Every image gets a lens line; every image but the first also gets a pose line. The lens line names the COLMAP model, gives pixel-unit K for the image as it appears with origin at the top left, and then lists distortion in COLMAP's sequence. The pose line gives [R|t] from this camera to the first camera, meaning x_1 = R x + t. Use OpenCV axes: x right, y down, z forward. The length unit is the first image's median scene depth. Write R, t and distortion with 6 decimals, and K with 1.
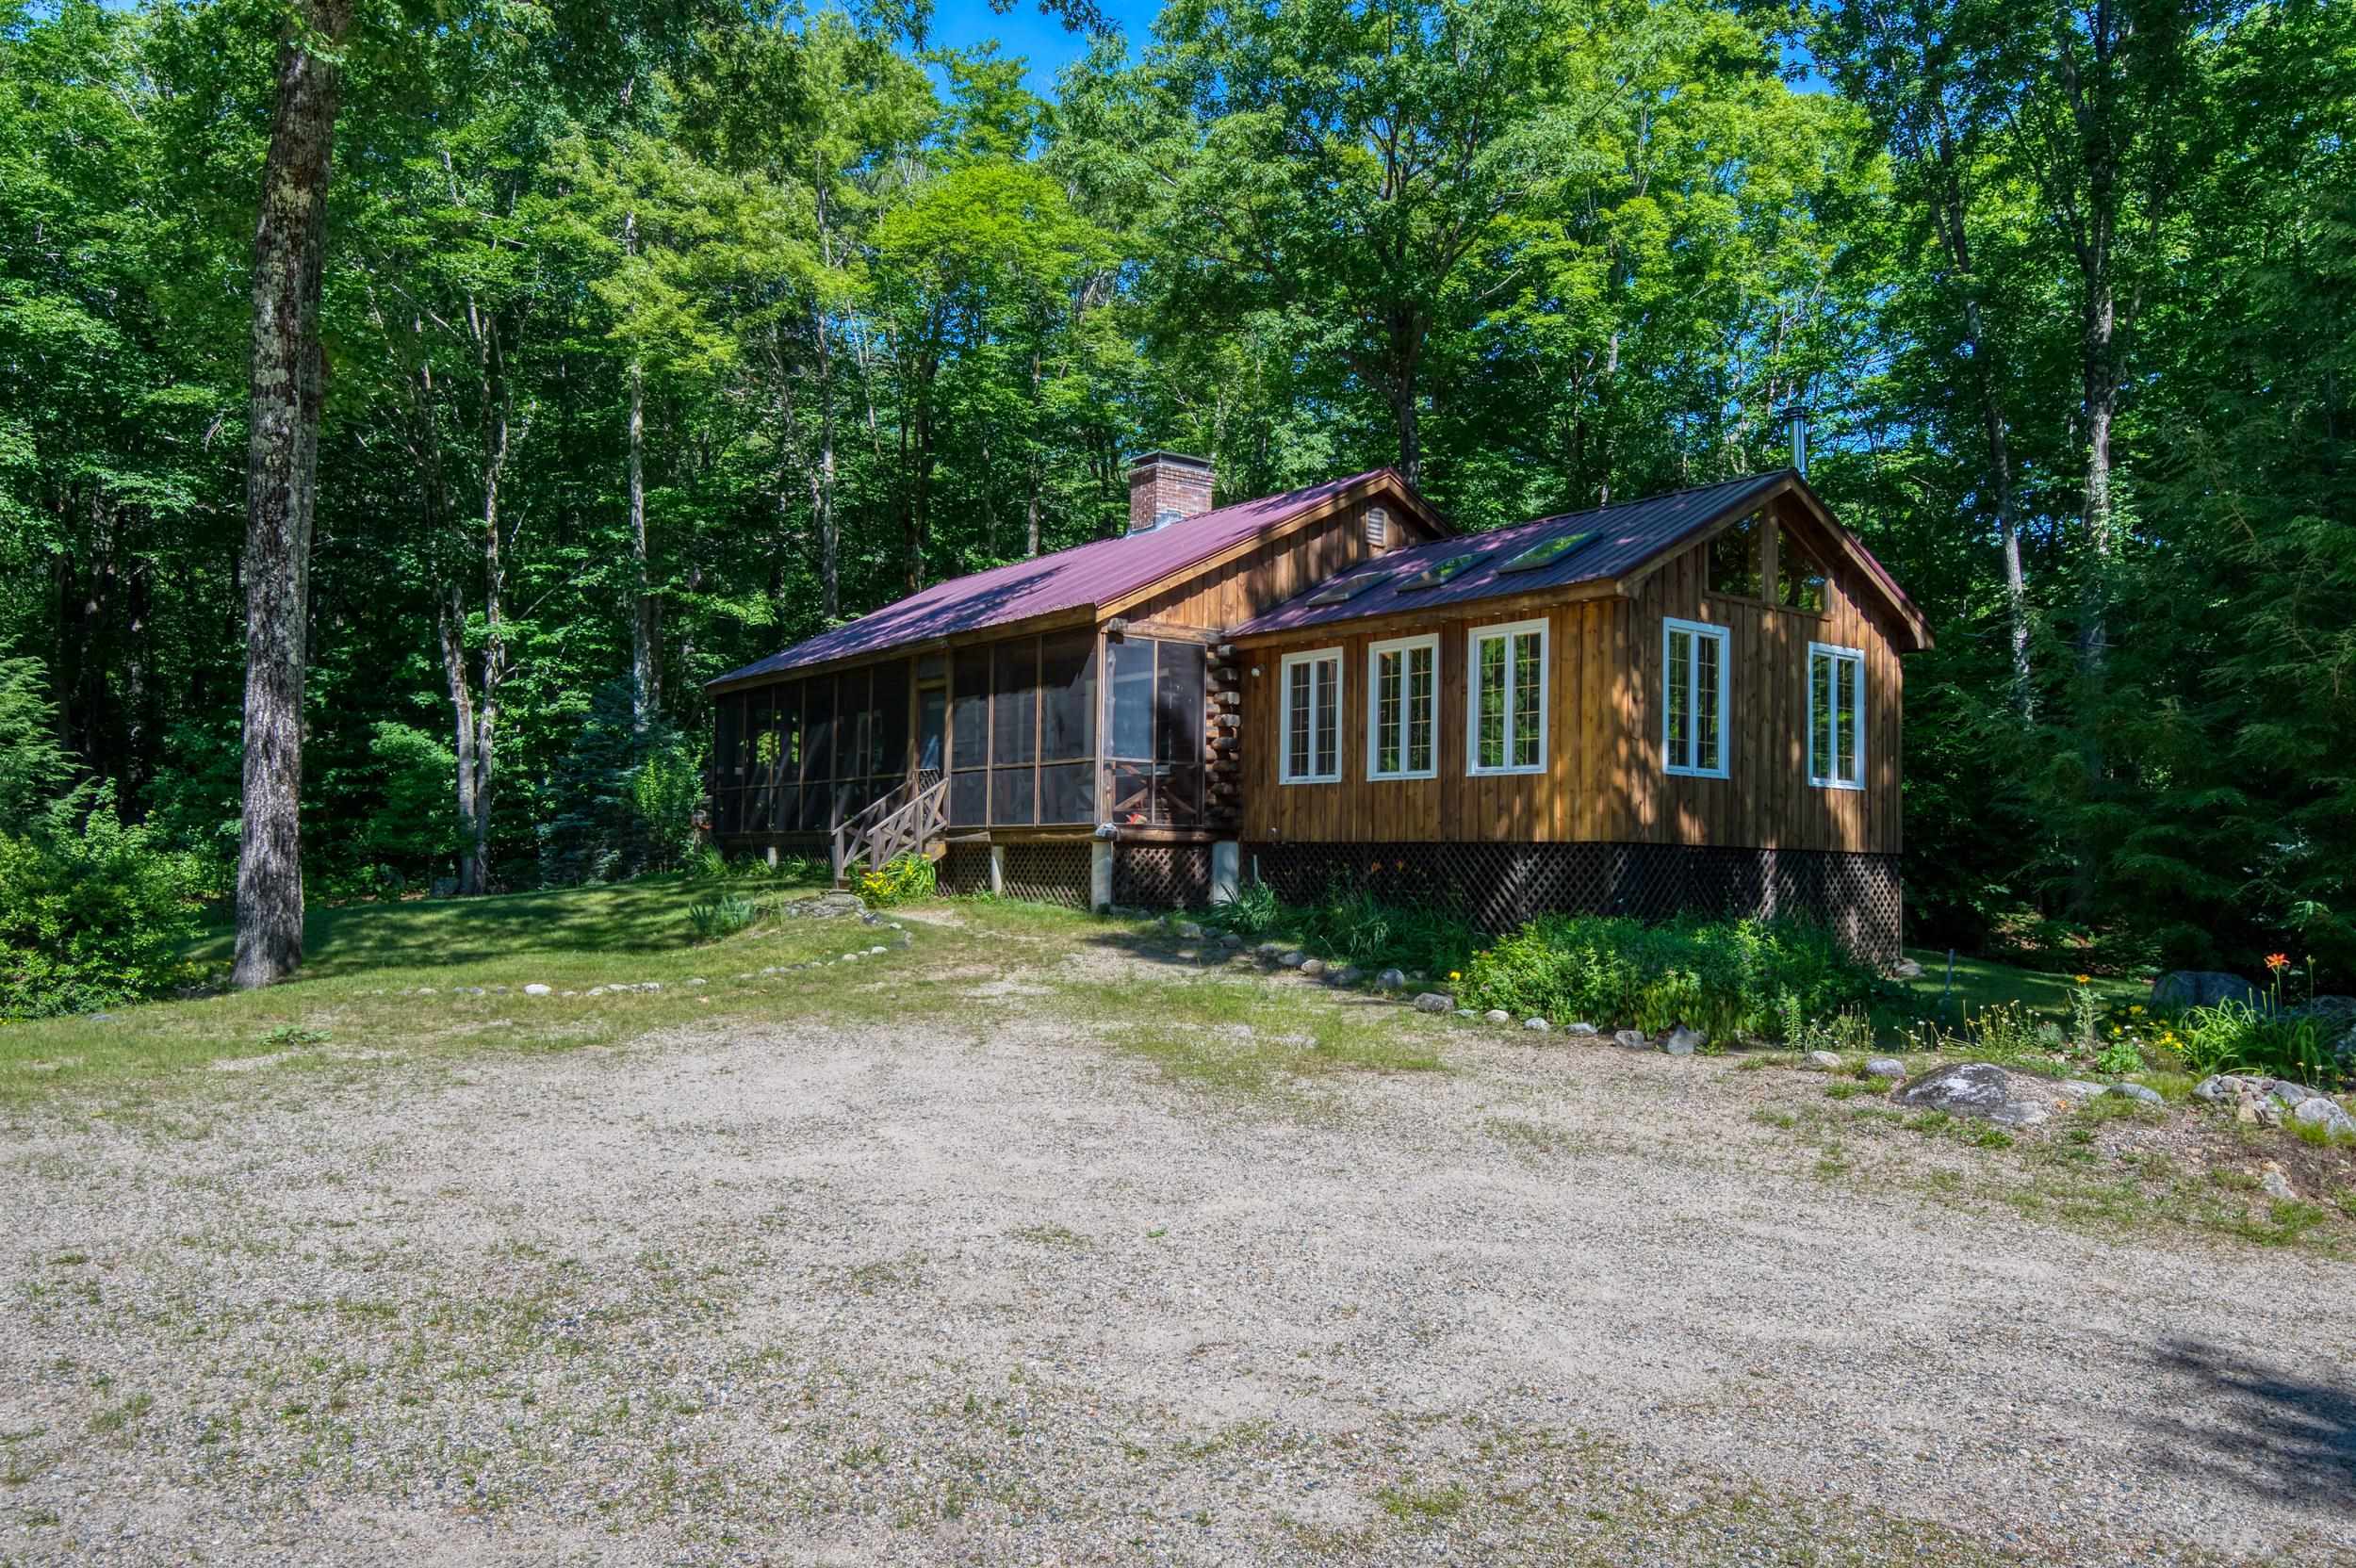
lens RADIAL K [[1662.9, 0, 1179.8], [0, 1662.9, 800.3], [0, 0, 1]] dist [0.013743, 0.000859]
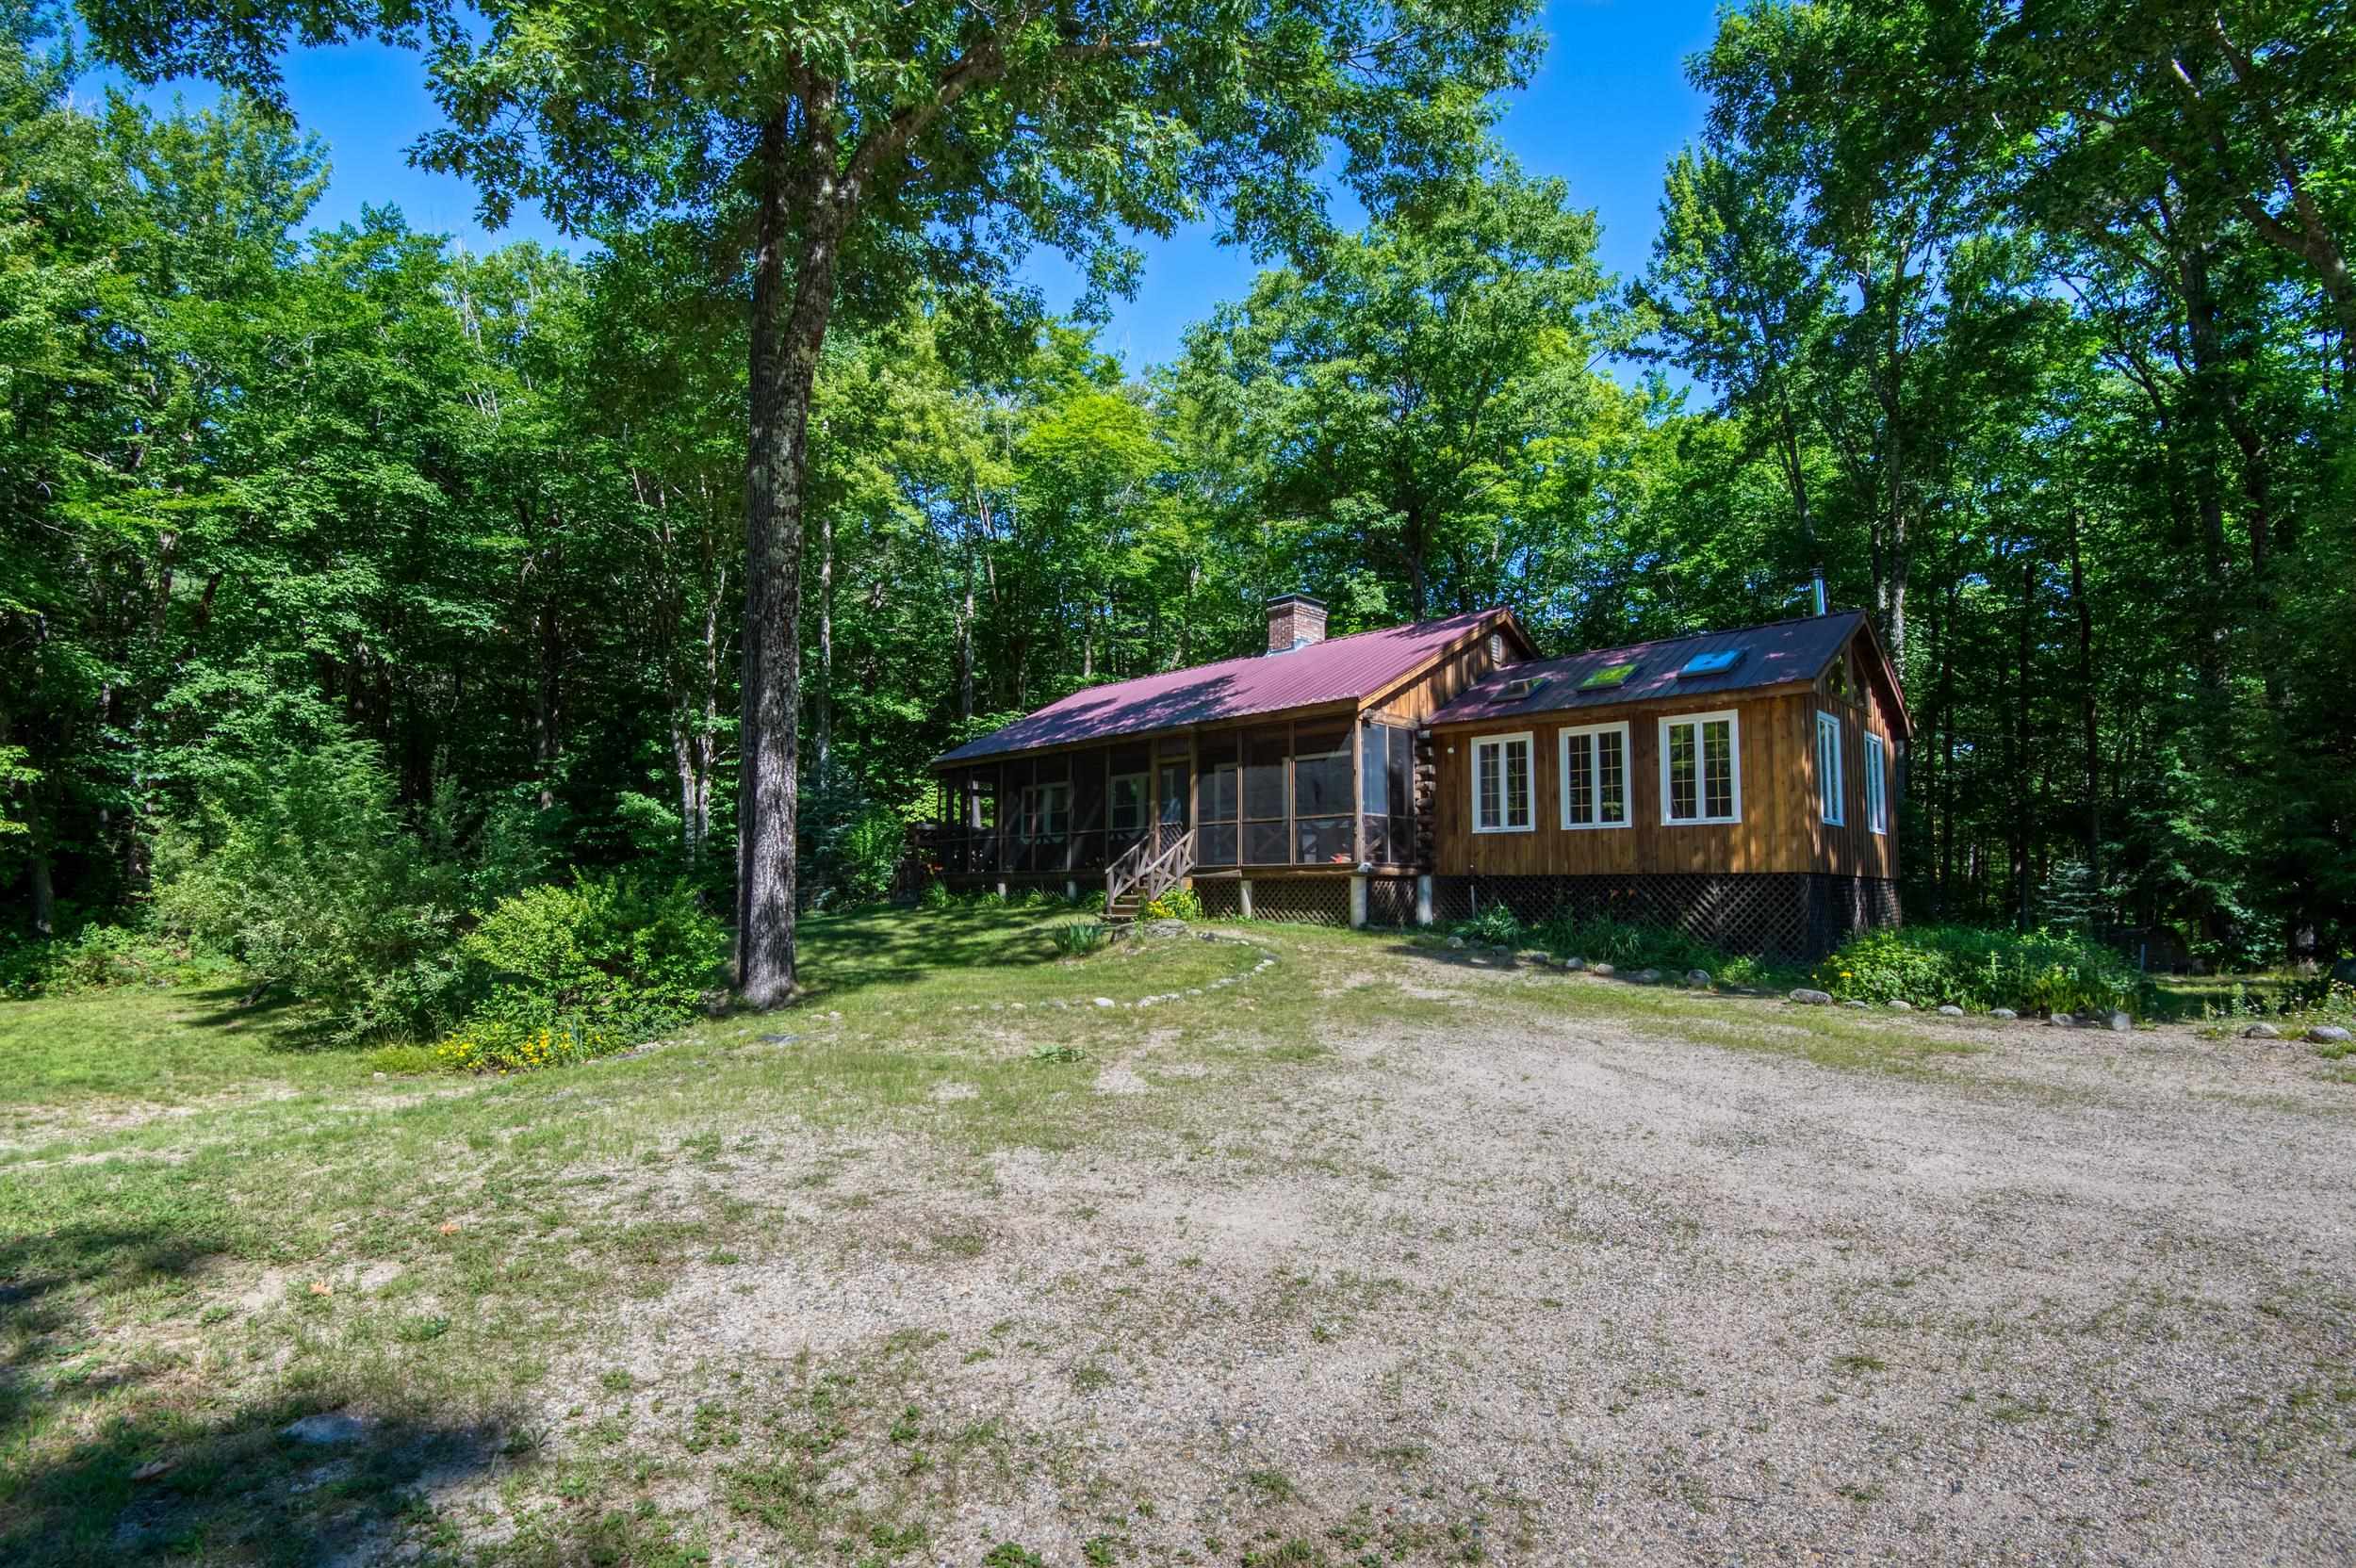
lens RADIAL K [[1110.9, 0, 1183.4], [0, 1110.9, 813.3], [0, 0, 1]] dist [-0.031961, -0.001977]
pose [[0.990919, -0.000972, 0.134460, -0.289037], [0.005399, 0.999455, -0.032564, 0.002649], [-0.134355, 0.032995, 0.990384, 0.134239]]
